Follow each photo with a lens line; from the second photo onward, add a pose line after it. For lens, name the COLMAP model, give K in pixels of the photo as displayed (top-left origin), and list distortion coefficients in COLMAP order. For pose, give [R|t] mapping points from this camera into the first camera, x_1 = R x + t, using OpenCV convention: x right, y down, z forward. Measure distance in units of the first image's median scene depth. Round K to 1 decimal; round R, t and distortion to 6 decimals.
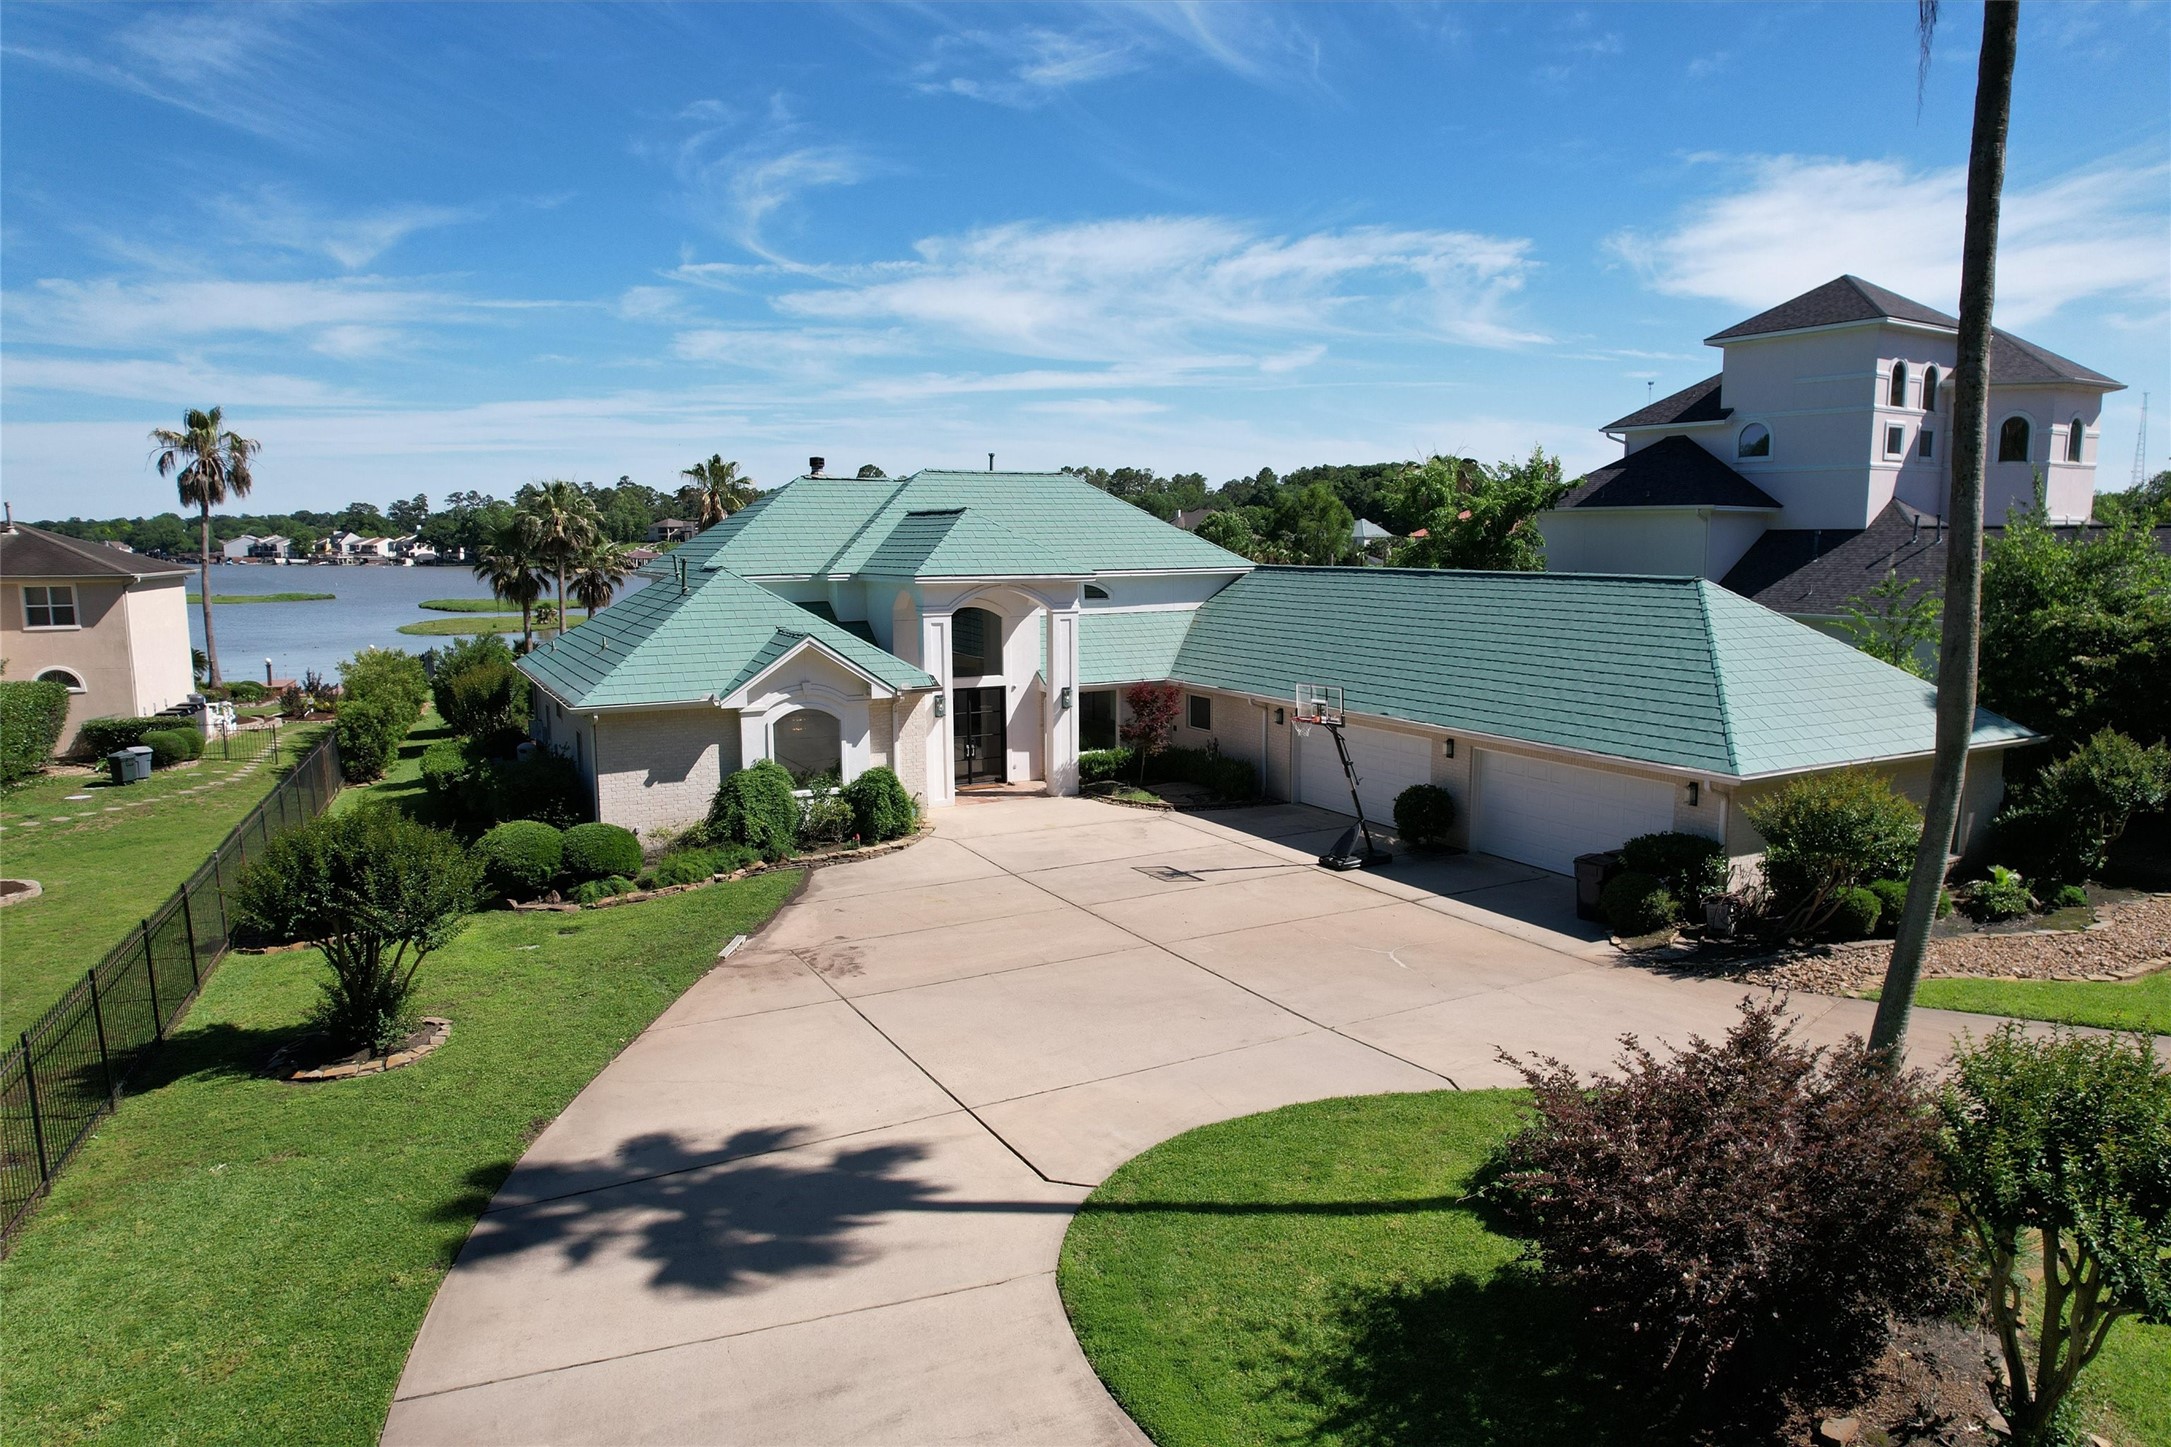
lens RADIAL K [[1407.0, 0, 1085.5], [0, 1407.0, 723.5], [0, 0, 1]] dist [-0.042379, 0.000148]
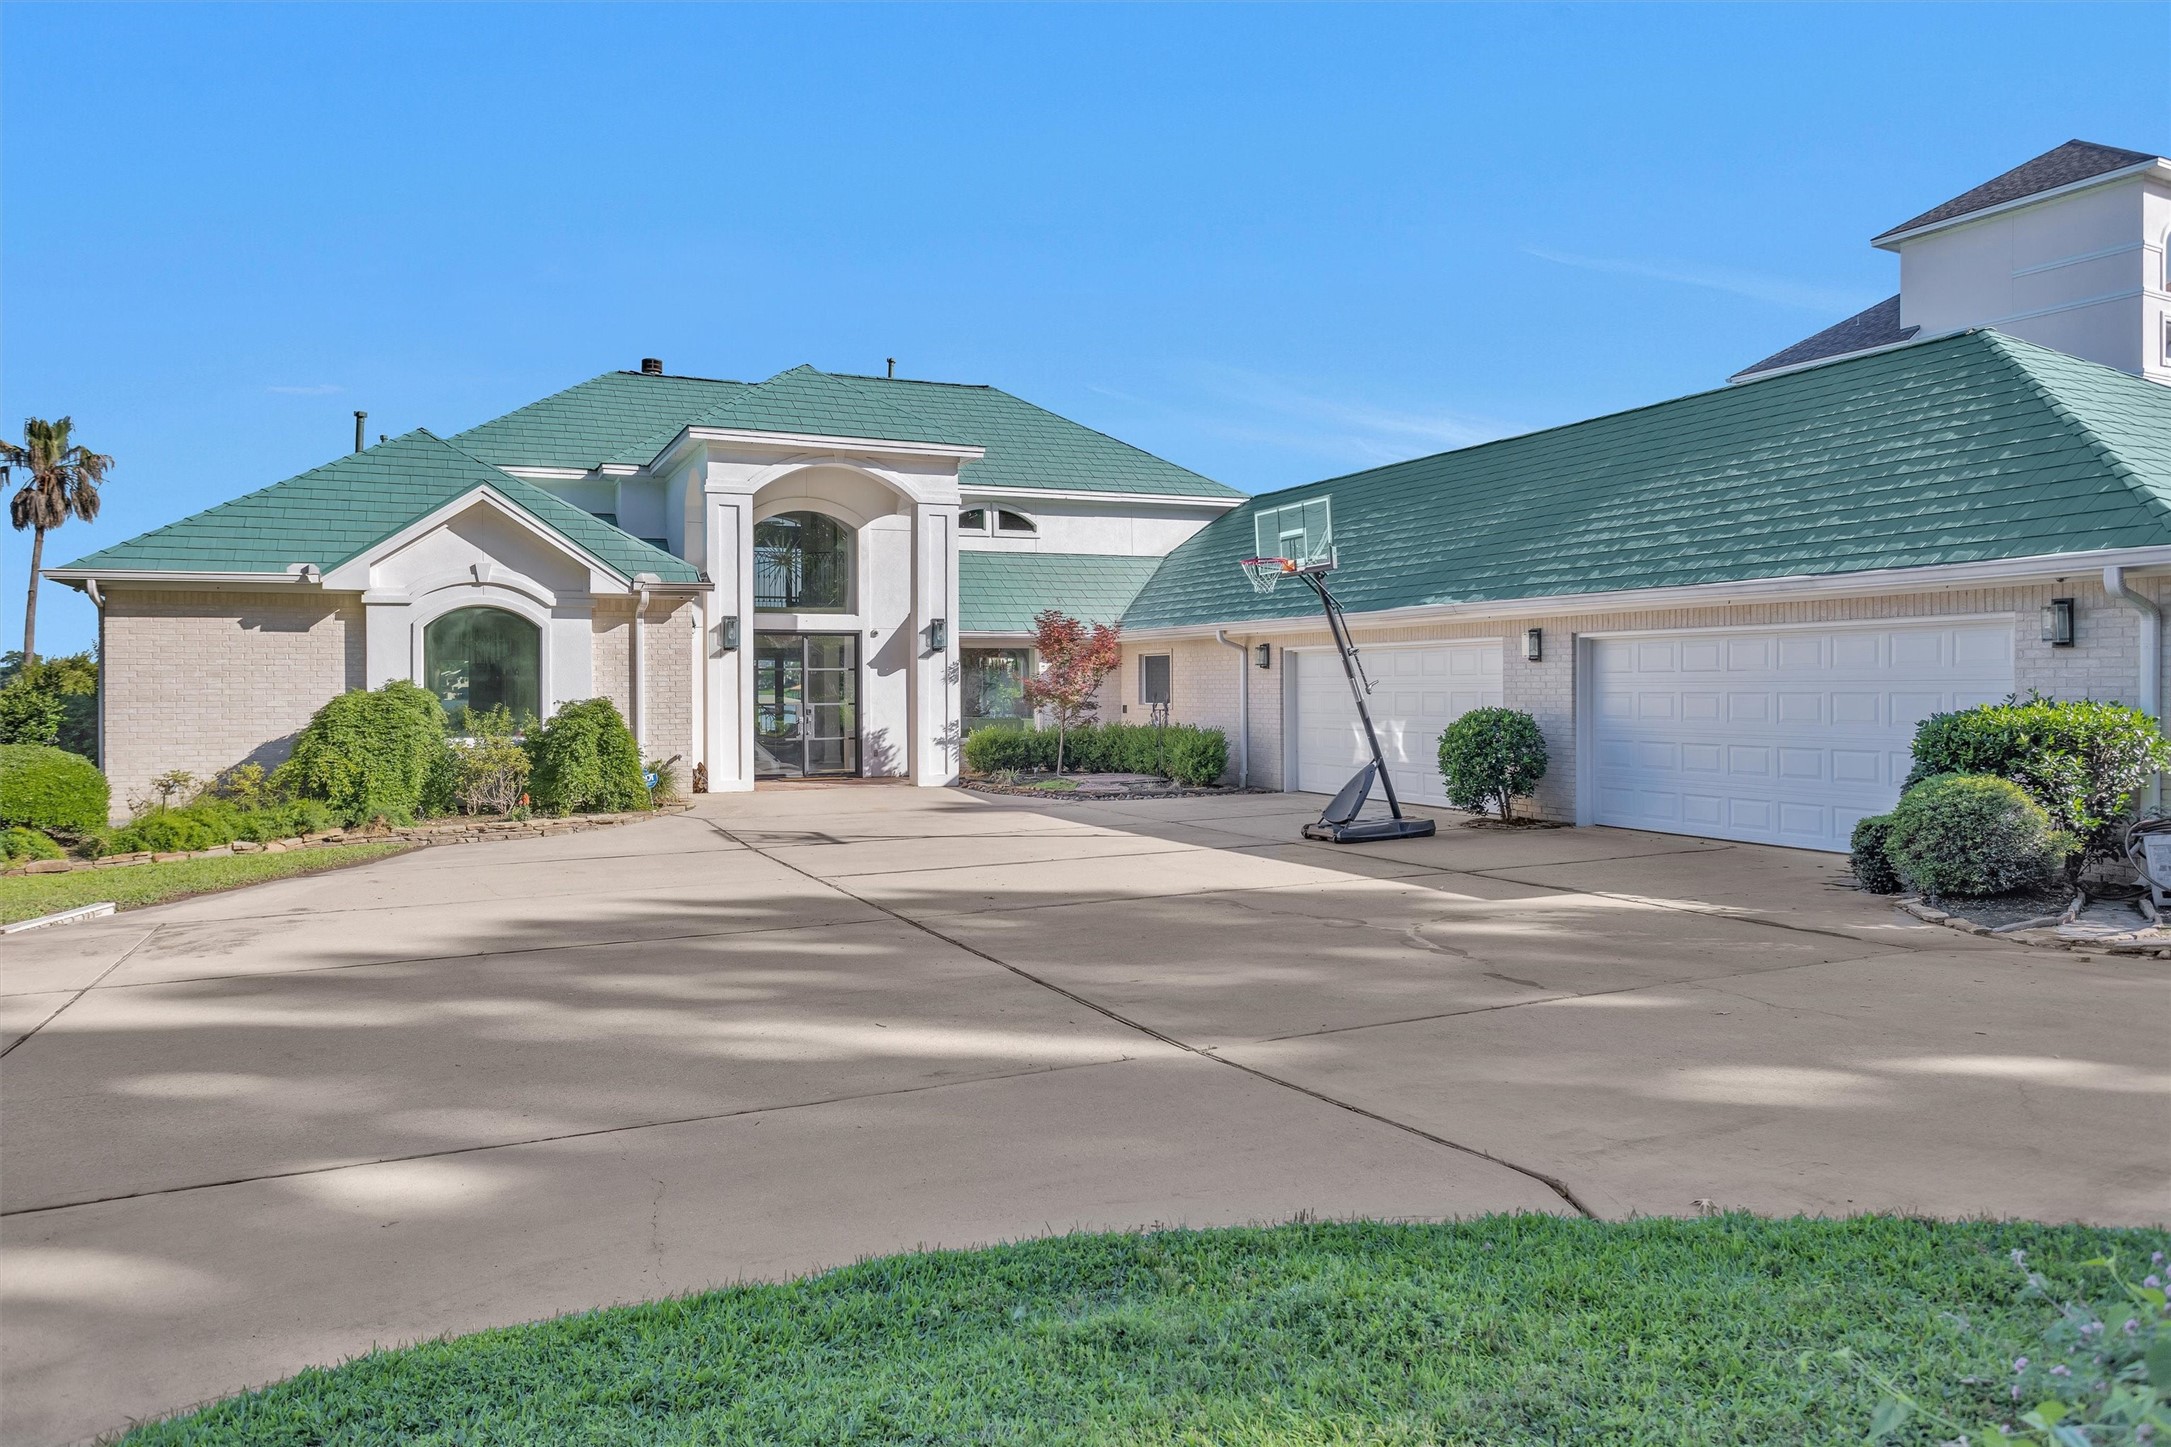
lens RADIAL K [[1442.0, 0, 1074.0], [0, 1442.0, 670.9], [0, 0, 1]] dist [-0.001346, 0.004557]
pose [[0.998244, 0.001561, -0.059212, 0.098110], [-0.010225, 0.989186, -0.146312, 0.106477], [0.058343, 0.146661, 0.987465, 0.376913]]
